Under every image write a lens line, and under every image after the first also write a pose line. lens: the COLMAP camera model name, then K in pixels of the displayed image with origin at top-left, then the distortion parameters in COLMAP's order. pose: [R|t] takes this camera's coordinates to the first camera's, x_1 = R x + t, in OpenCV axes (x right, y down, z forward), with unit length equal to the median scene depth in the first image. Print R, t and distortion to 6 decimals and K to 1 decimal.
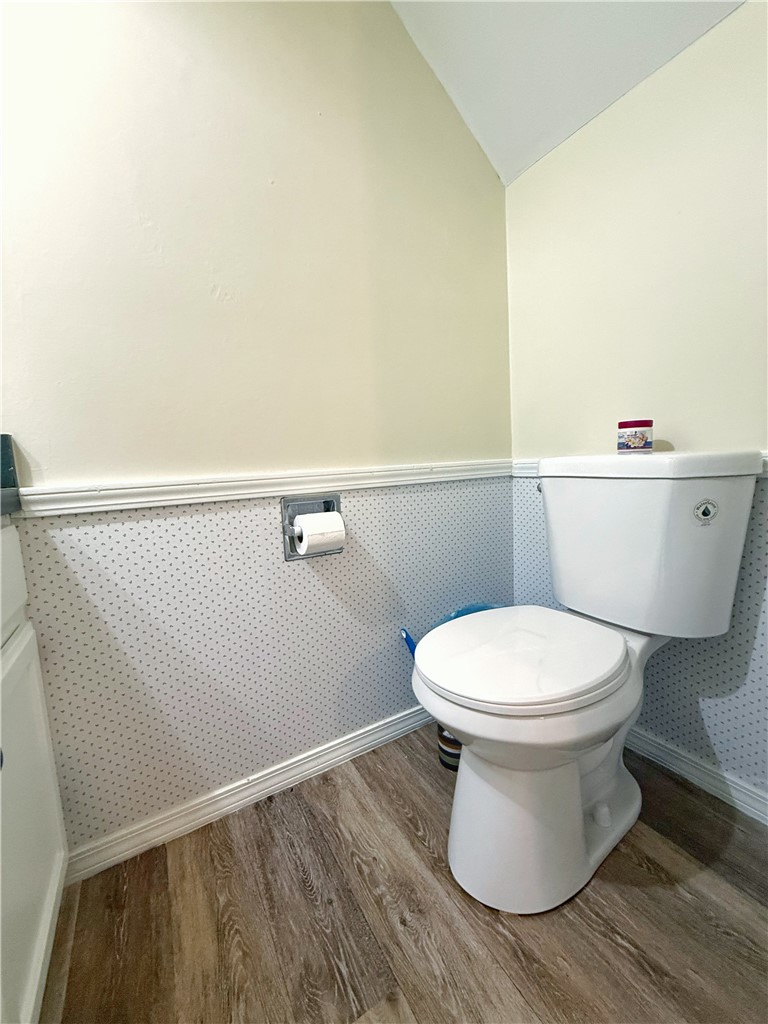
lens RADIAL K [[408.8, 0, 388.9], [0, 408.8, 512.1], [0, 0, 1]] dist [-0.000962, 0.000373]
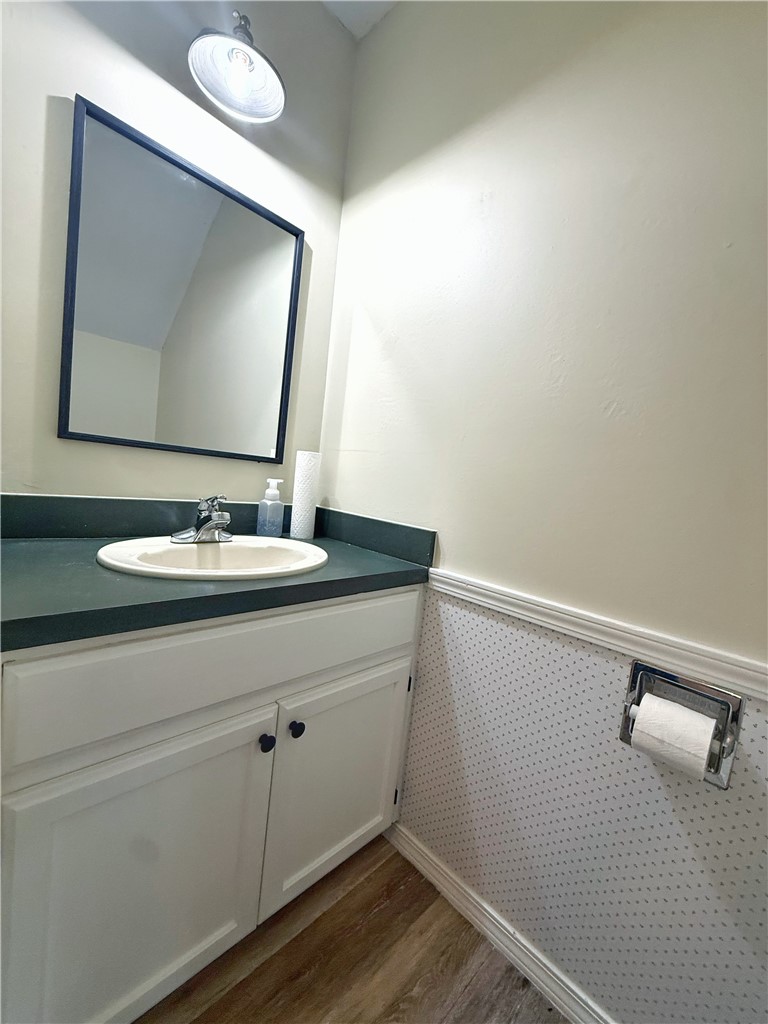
lens RADIAL K [[408.8, 0, 384.1], [0, 408.8, 511.3], [0, 0, 1]] dist [-0.000962, 0.000373]
pose [[0.229658, 0.155904, -0.960703, 0.347936], [-0.235161, 0.966729, 0.100666, -0.296658], [0.944434, 0.202801, 0.258680, 0.351578]]
